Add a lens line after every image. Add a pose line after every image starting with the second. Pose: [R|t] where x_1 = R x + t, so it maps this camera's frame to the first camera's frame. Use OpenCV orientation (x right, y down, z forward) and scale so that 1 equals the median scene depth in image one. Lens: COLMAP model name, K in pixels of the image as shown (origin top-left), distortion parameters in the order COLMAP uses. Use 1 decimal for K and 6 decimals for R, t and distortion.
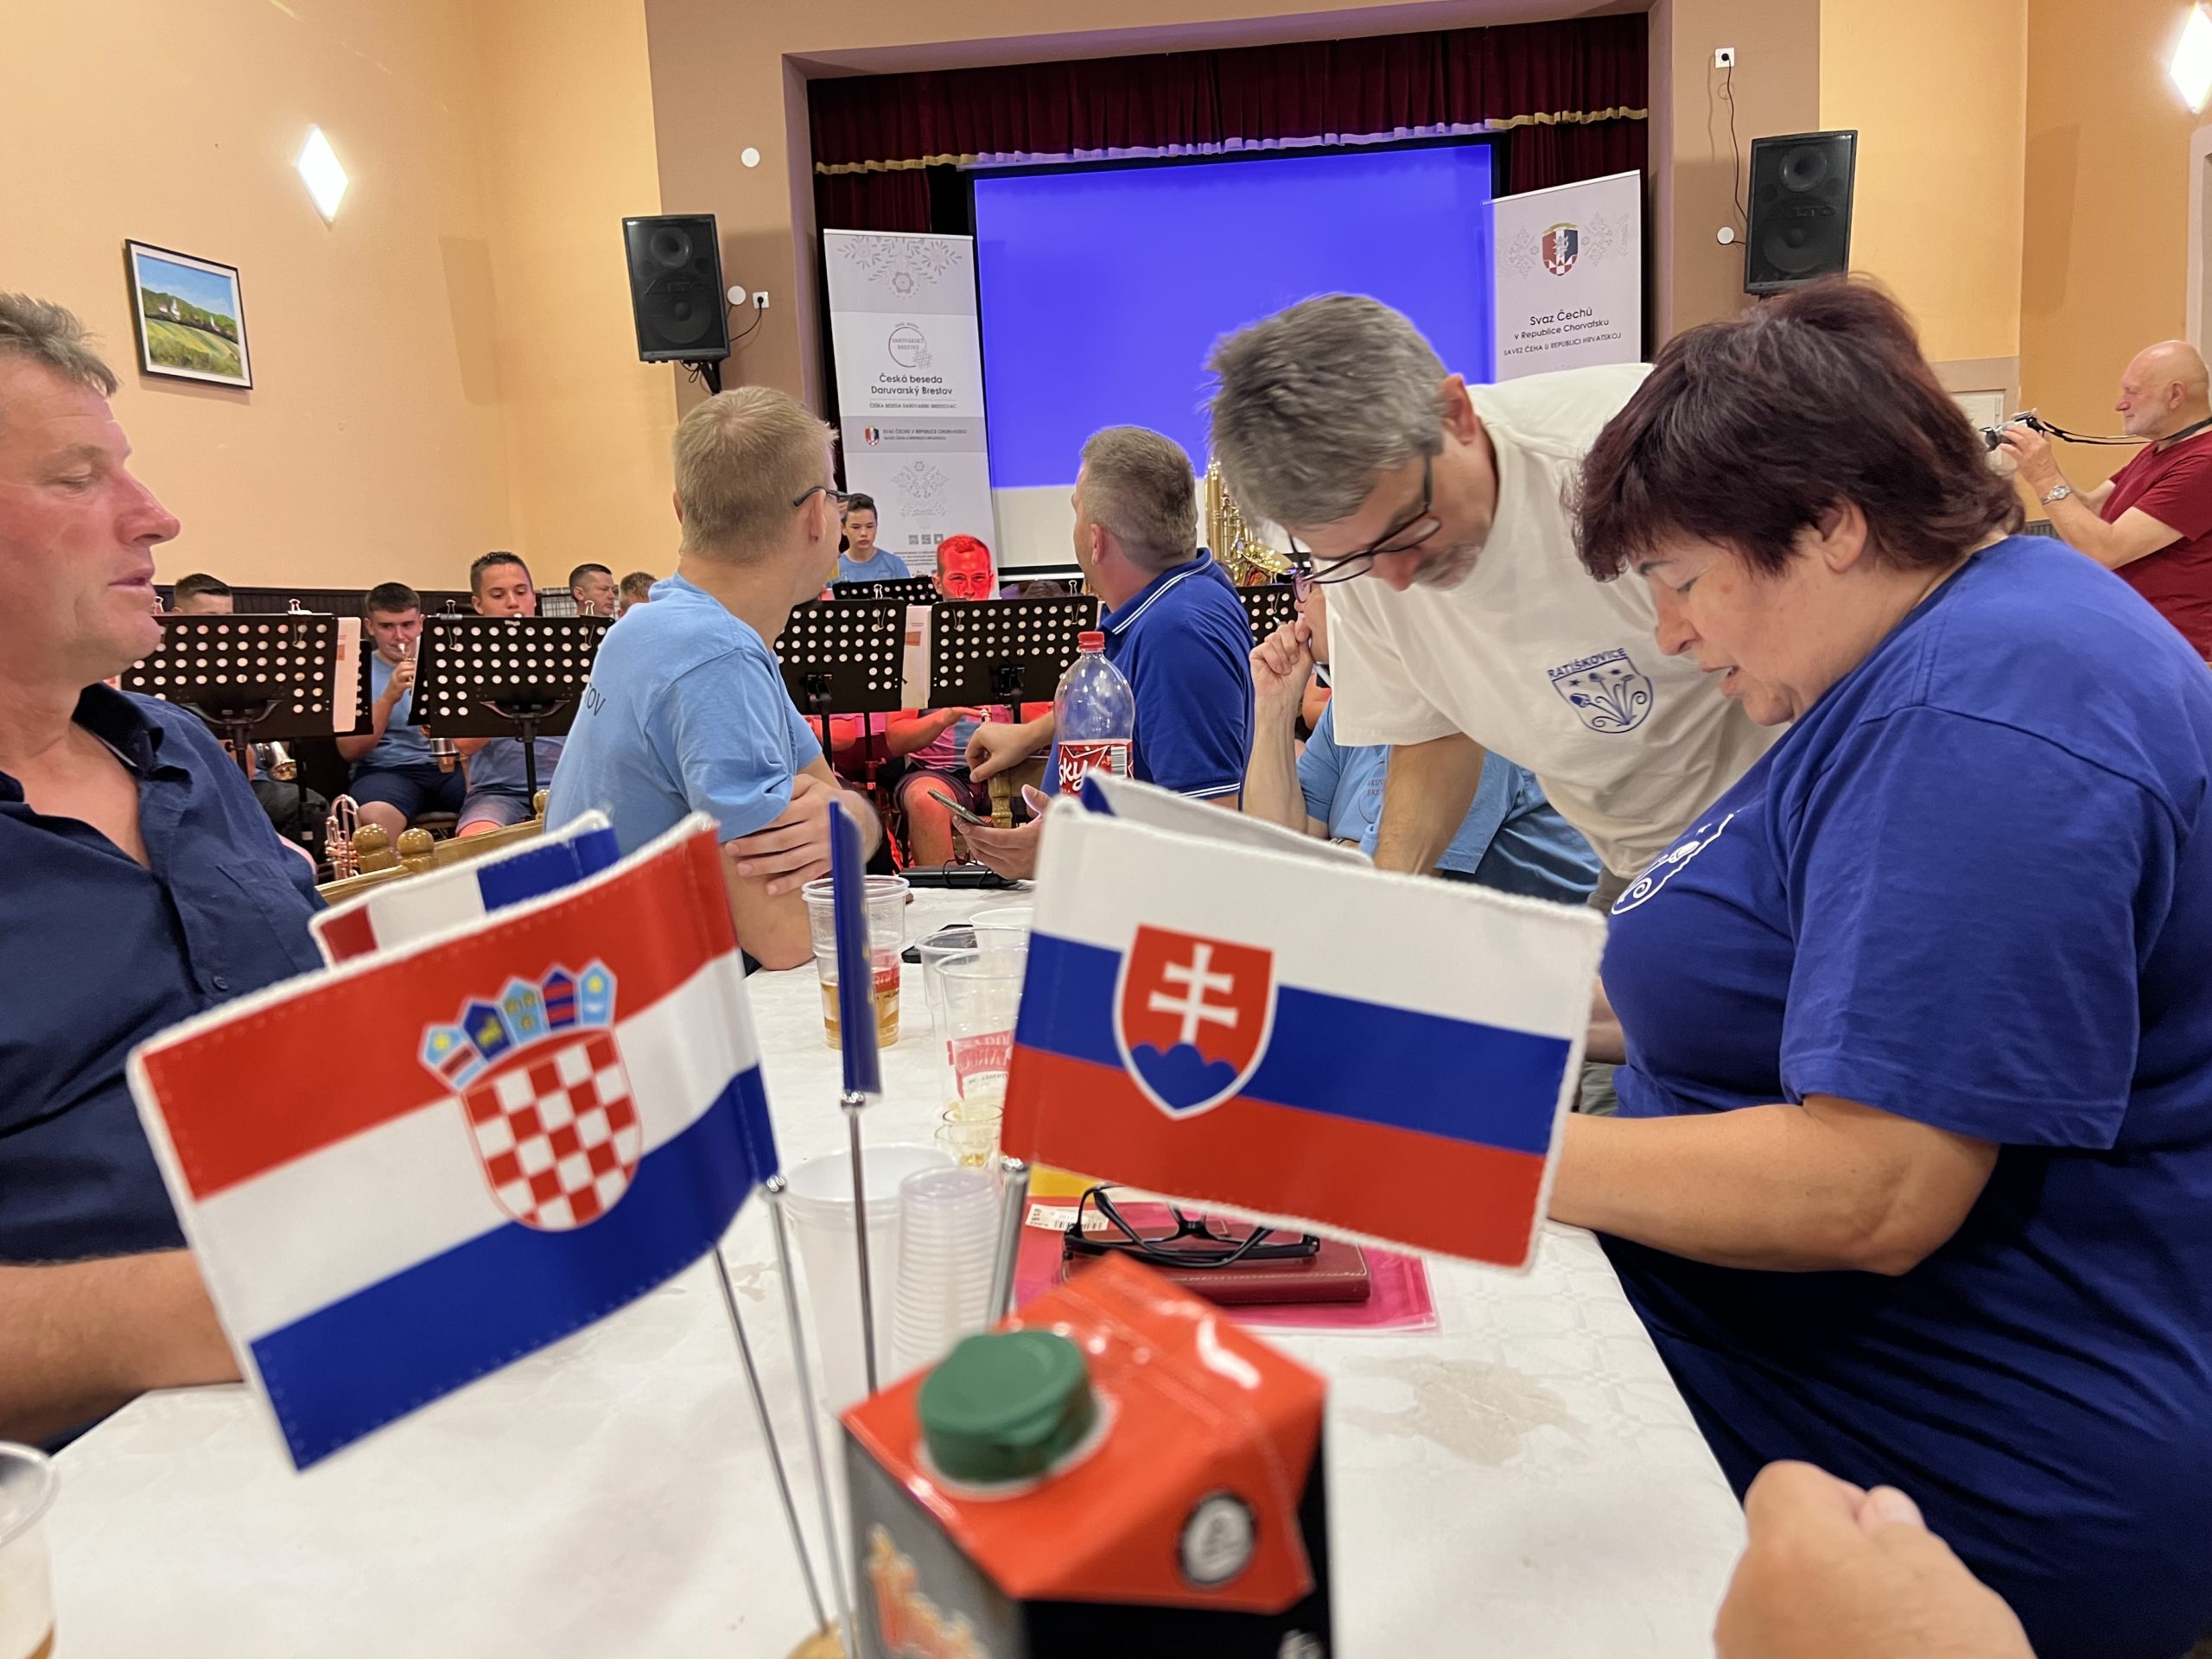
lens RADIAL K [[1719.8, 0, 1124.0], [0, 1719.8, 810.7], [0, 0, 1]] dist [0.060620, -0.043503]
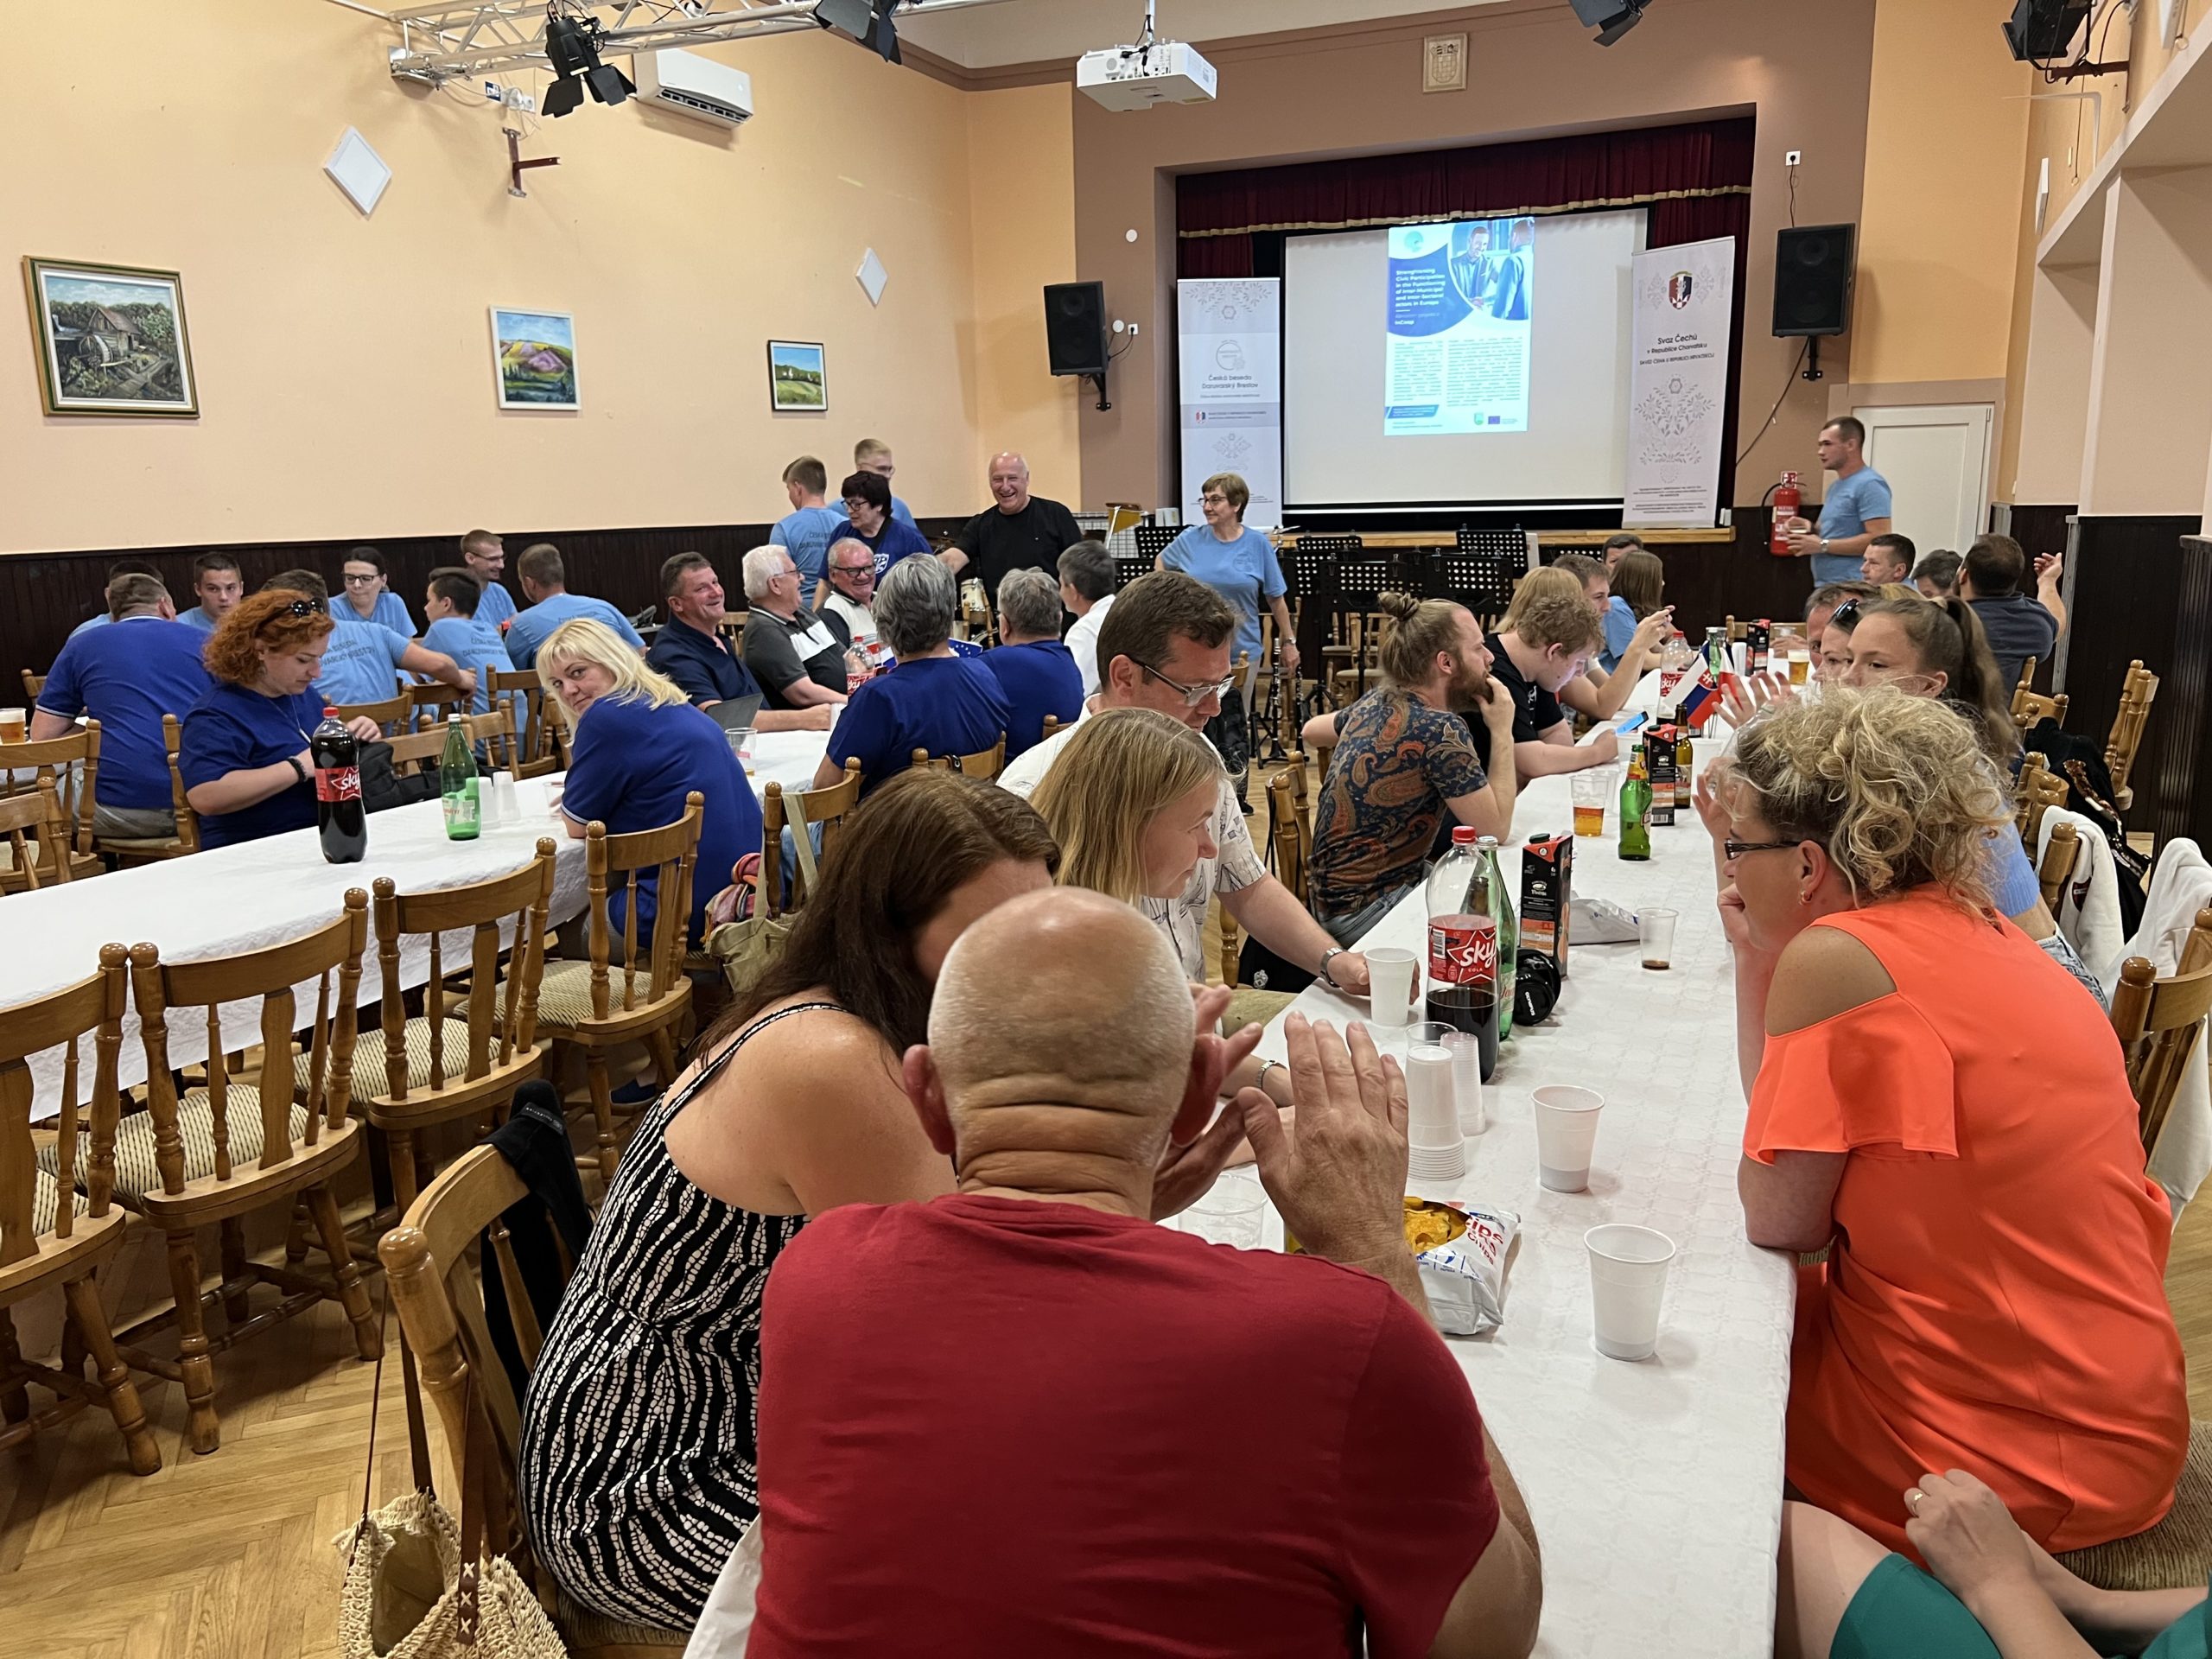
lens RADIAL K [[1719.8, 0, 1120.9], [0, 1719.8, 825.6], [0, 0, 1]] dist [0.060620, -0.043503]
pose [[0.947225, 0.089349, -0.307865, 0.293079], [-0.063060, 0.993542, 0.094329, -0.000388], [0.314305, -0.069937, 0.946742, -0.488827]]
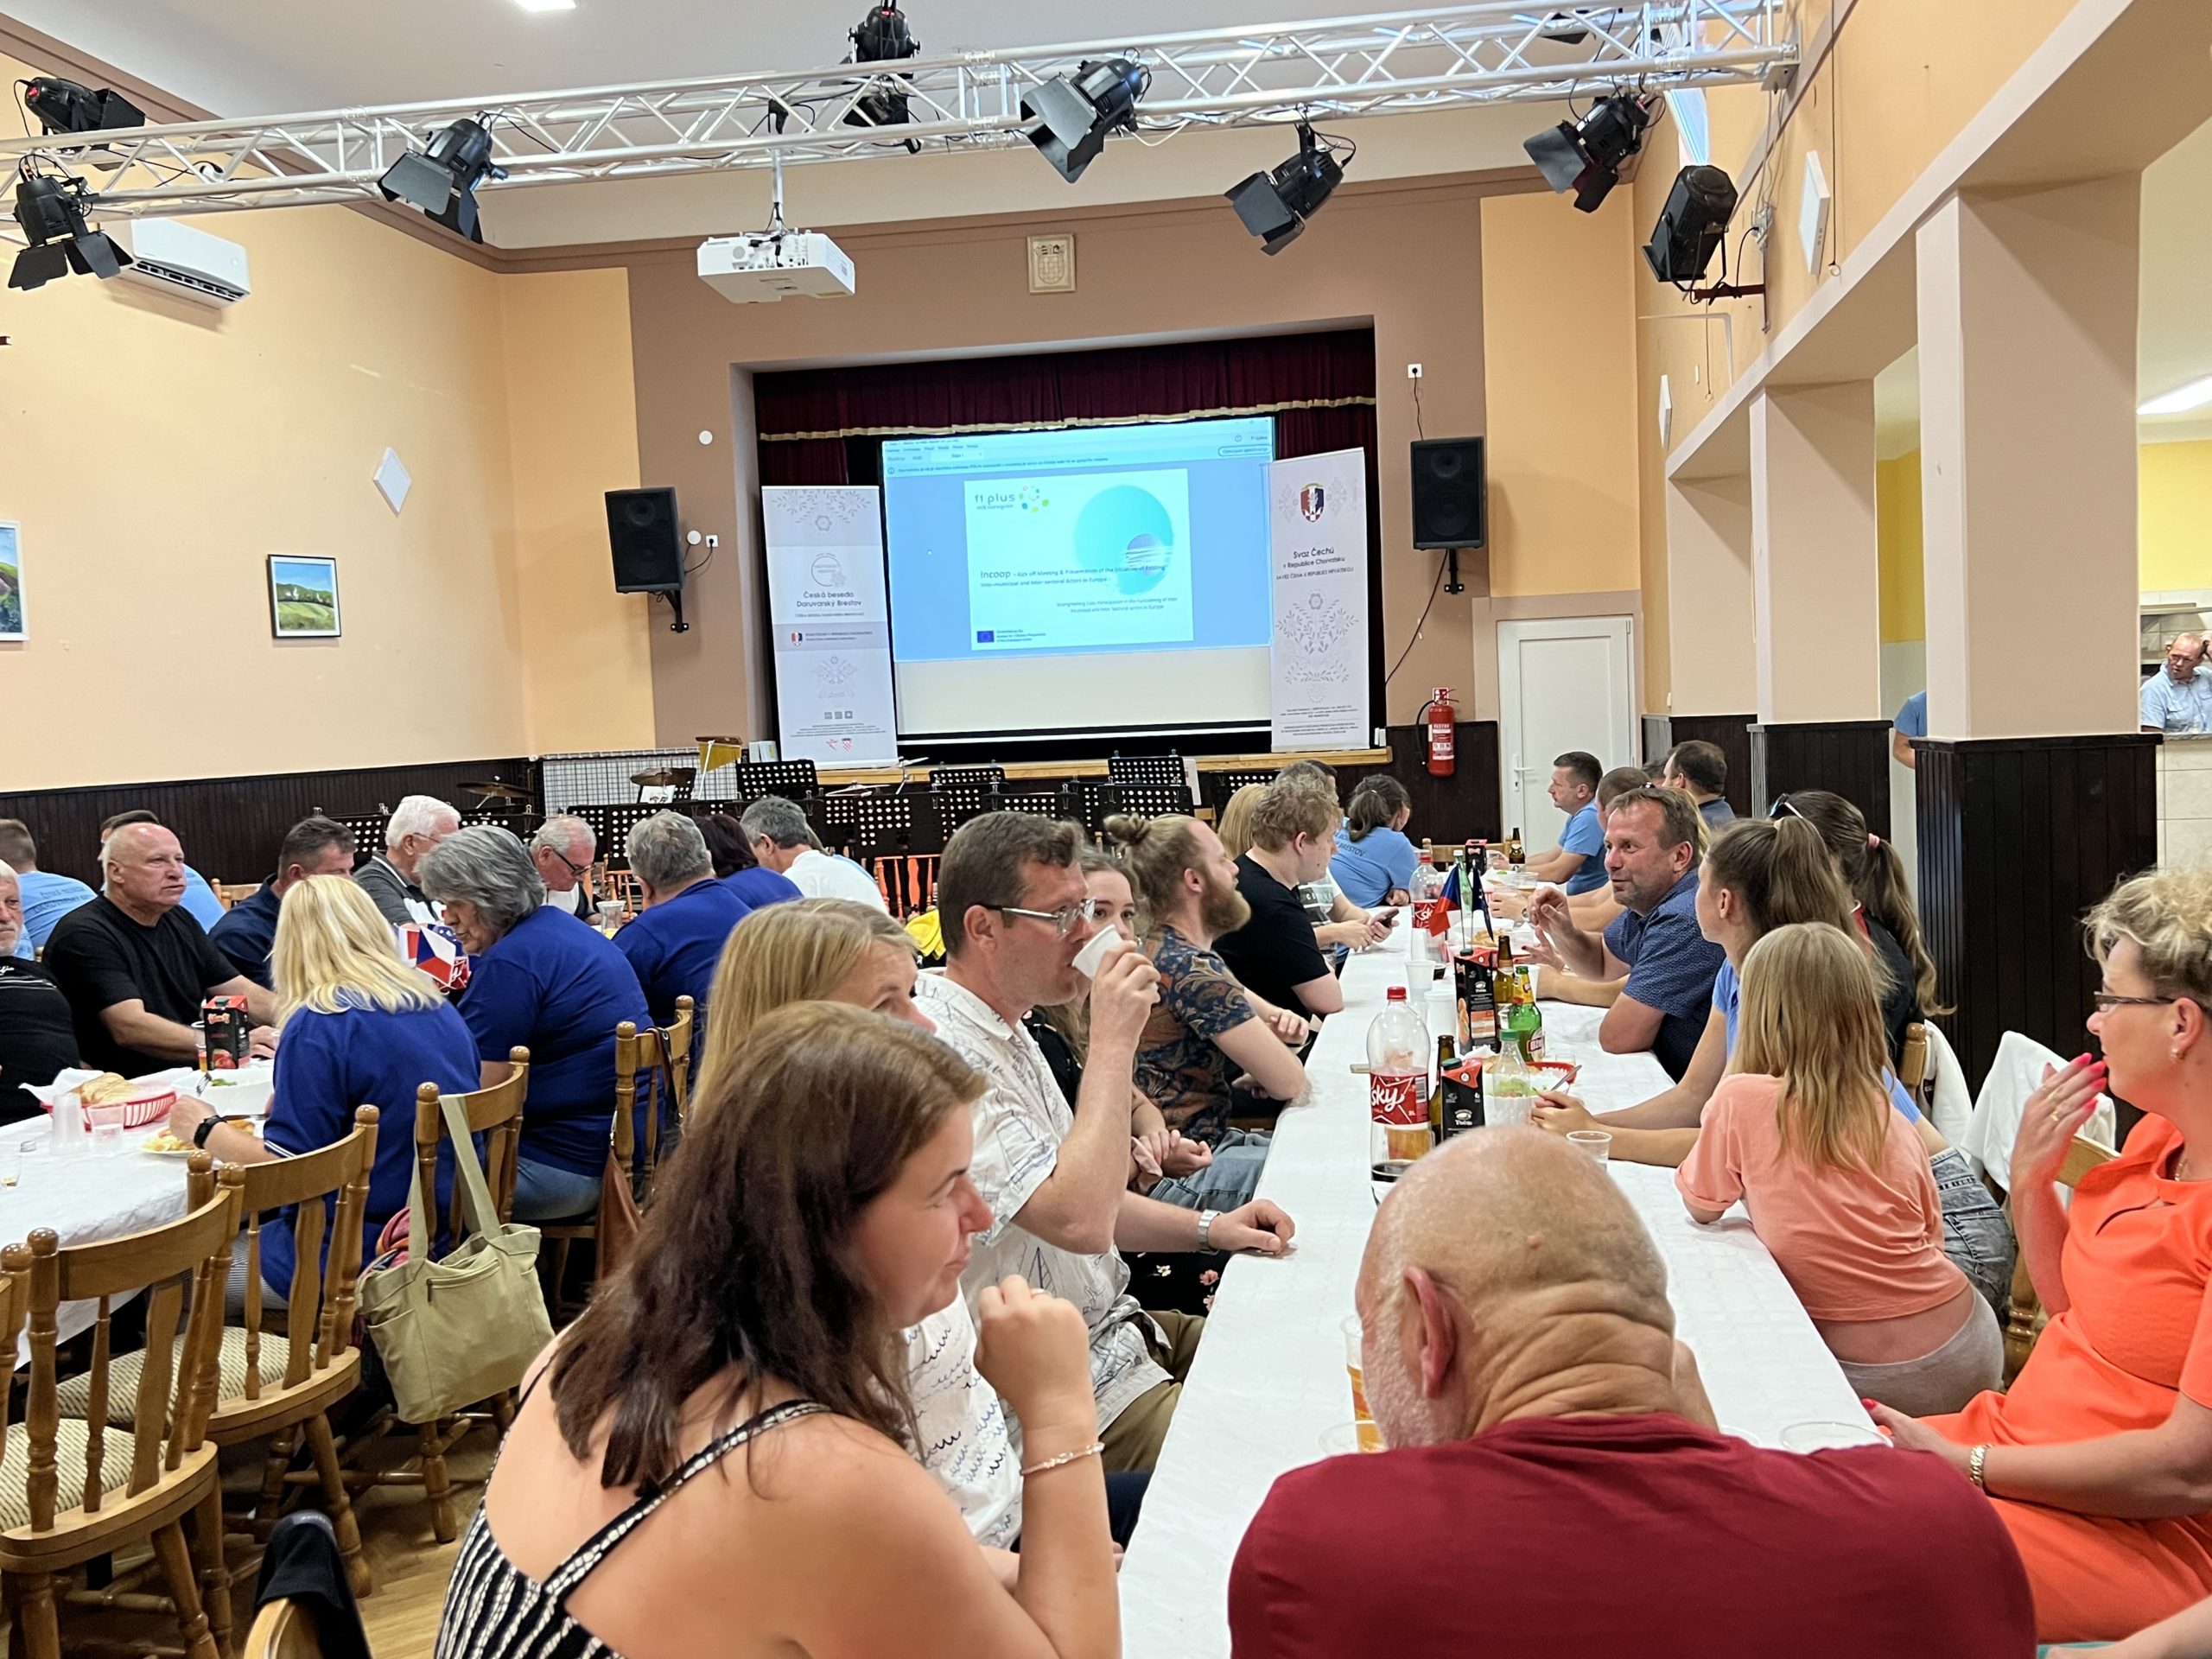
lens RADIAL K [[2012.4, 0, 1135.2], [0, 2012.4, 809.5], [0, 0, 1]] dist [0.112608, -0.126304]
pose [[0.996706, 0.007202, -0.080775, 0.242526], [-0.012299, 0.997951, -0.062783, 0.005200], [0.080157, 0.063569, 0.994753, -0.511607]]
